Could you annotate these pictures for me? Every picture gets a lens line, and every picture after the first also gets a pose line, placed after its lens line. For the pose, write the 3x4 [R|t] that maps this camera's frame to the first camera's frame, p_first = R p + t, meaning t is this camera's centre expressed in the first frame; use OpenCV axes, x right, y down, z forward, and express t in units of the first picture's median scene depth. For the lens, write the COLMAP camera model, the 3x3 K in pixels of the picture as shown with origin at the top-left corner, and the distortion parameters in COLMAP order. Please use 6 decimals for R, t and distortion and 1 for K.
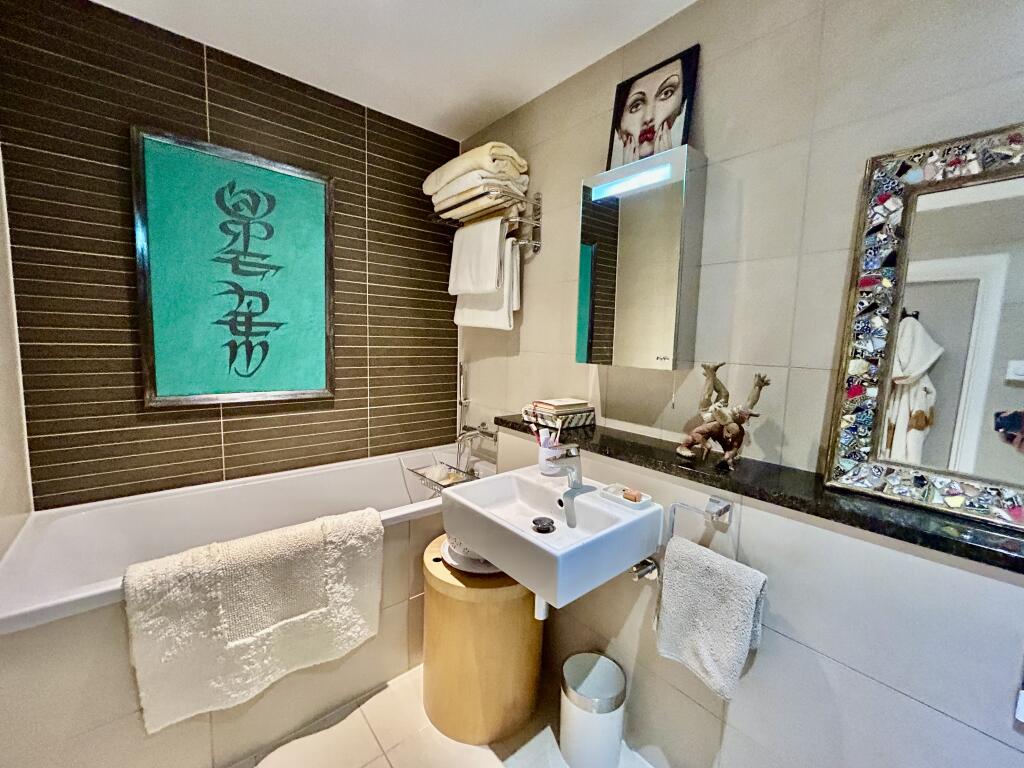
lens RADIAL K [[440.9, 0, 512.0], [0, 440.9, 384.0], [0, 0, 1]] dist [0.014641, 0.000106]
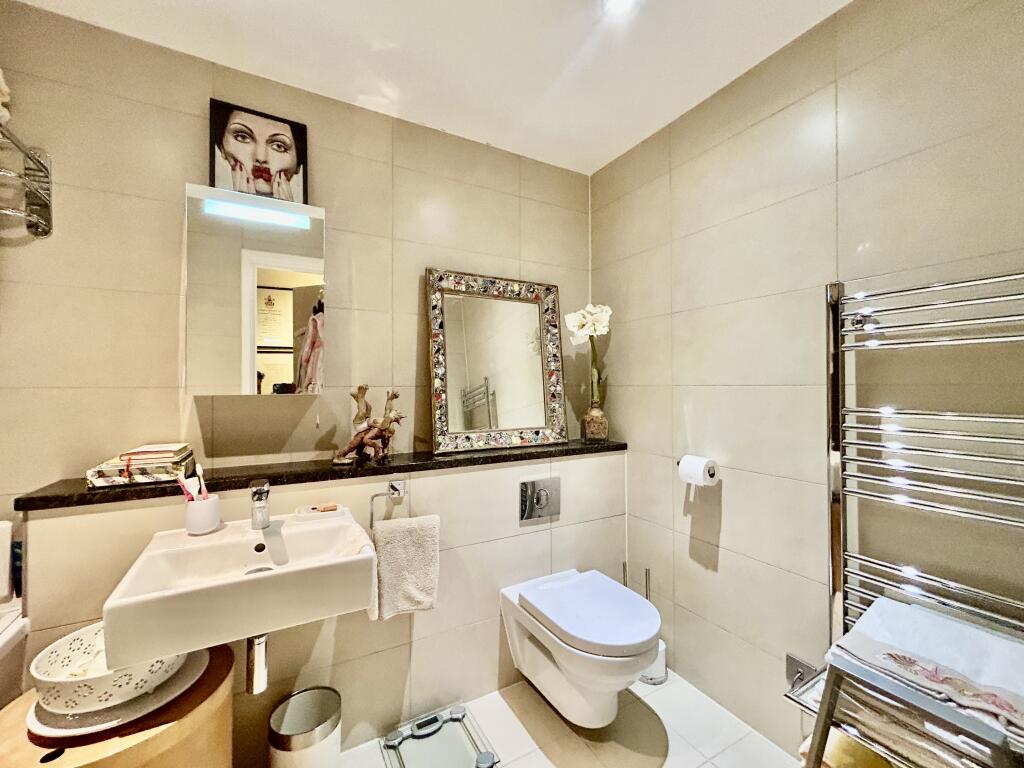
lens RADIAL K [[440.9, 0, 512.0], [0, 440.9, 384.0], [0, 0, 1]] dist [0.014641, 0.000106]
pose [[0.165948, -0.027541, 0.985750, -0.693904], [0.107942, 0.994111, 0.009602, -0.014765], [-0.980209, 0.104810, 0.167944, 0.320546]]
